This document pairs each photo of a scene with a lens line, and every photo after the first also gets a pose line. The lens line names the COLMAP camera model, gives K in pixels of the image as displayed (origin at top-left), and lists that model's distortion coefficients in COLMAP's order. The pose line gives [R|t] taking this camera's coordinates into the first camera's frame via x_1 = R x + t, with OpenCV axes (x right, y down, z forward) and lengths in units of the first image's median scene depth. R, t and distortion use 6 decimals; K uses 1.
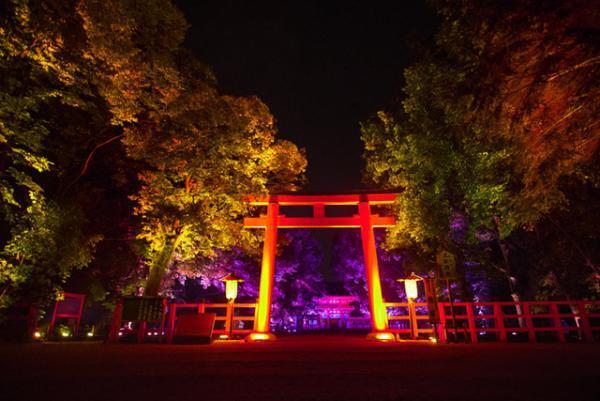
lens RADIAL K [[328.6, 0, 298.7], [0, 328.6, 173.9], [0, 0, 1]] dist [-0.007819, -0.001335]
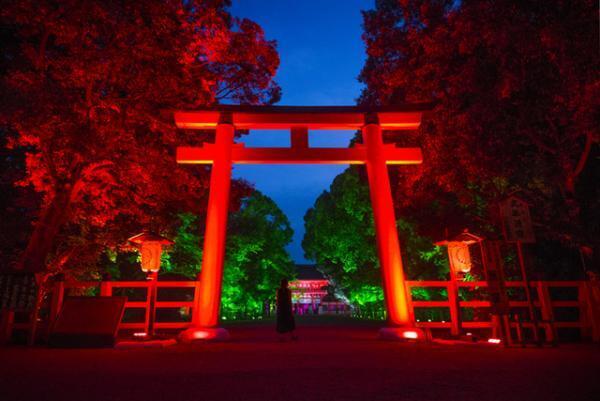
lens RADIAL K [[329.3, 0, 266.4], [0, 329.3, 202.4], [0, 0, 1]] dist [-0.000918, -0.000888]
pose [[0.999976, 0.003869, 0.005785, -0.003432], [-0.004521, 0.993082, 0.117339, 0.162143], [-0.005291, -0.117362, 0.993075, 0.375216]]
